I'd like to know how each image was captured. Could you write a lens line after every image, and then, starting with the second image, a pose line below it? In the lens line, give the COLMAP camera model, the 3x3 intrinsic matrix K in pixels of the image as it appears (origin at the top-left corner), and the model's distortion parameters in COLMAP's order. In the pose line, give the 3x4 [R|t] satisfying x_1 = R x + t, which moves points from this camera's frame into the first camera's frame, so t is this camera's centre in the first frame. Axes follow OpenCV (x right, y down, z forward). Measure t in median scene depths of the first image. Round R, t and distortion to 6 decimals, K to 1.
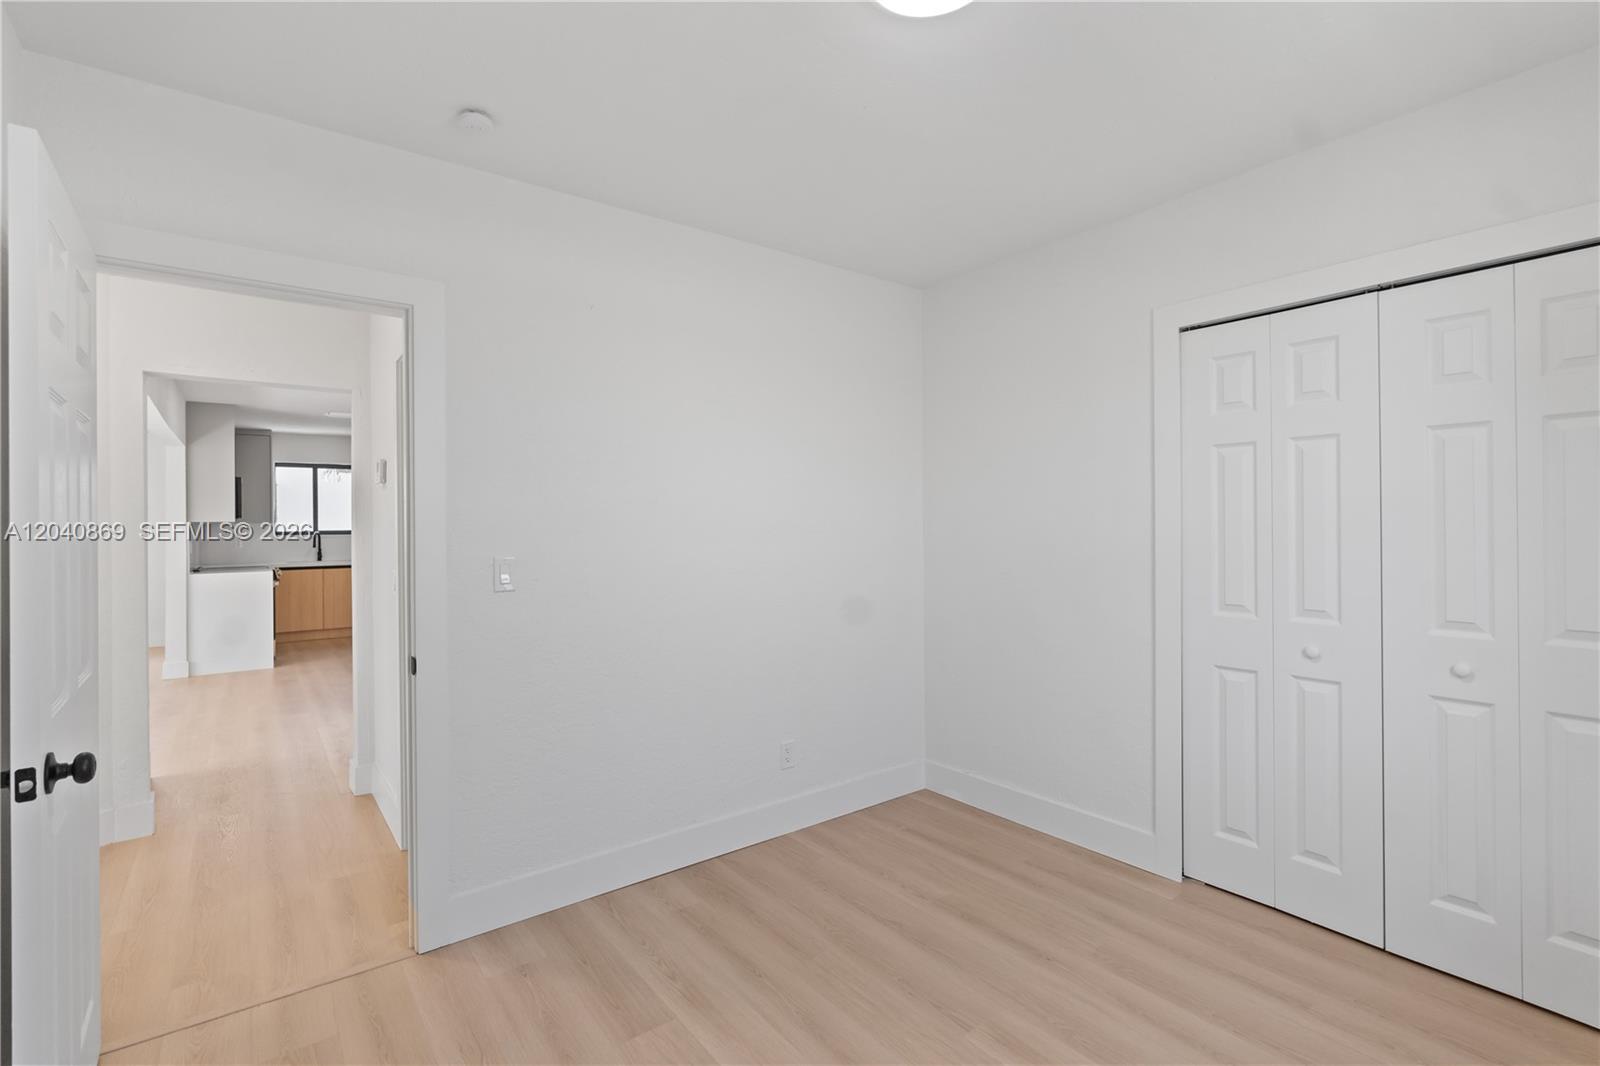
lens RADIAL K [[724.5, 0, 805.2], [0, 724.5, 530.3], [0, 0, 1]] dist [-0.002875, 0.000638]
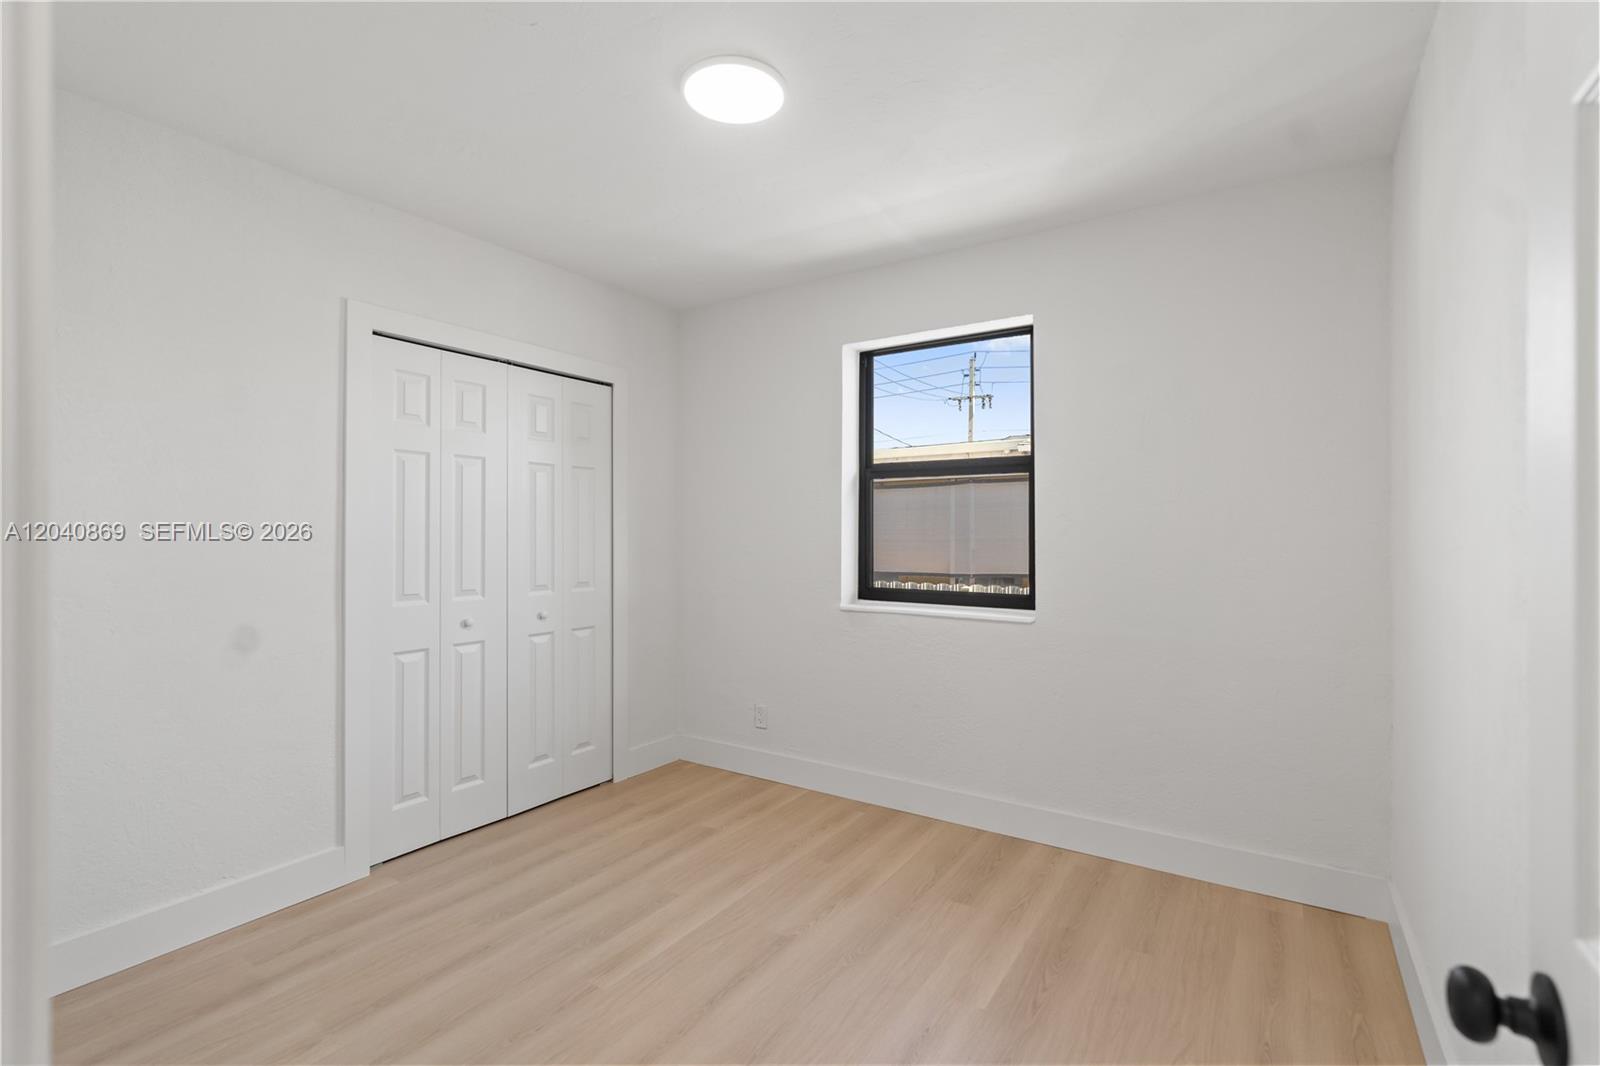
lens RADIAL K [[724.5, 0, 805.2], [0, 724.5, 530.3], [0, 0, 1]] dist [-0.002875, 0.000638]
pose [[-0.325377, 0.006051, 0.945565, -0.723653], [0.001670, 0.999982, -0.005824, 0.011840], [-0.945583, -0.000316, -0.325381, 0.847114]]
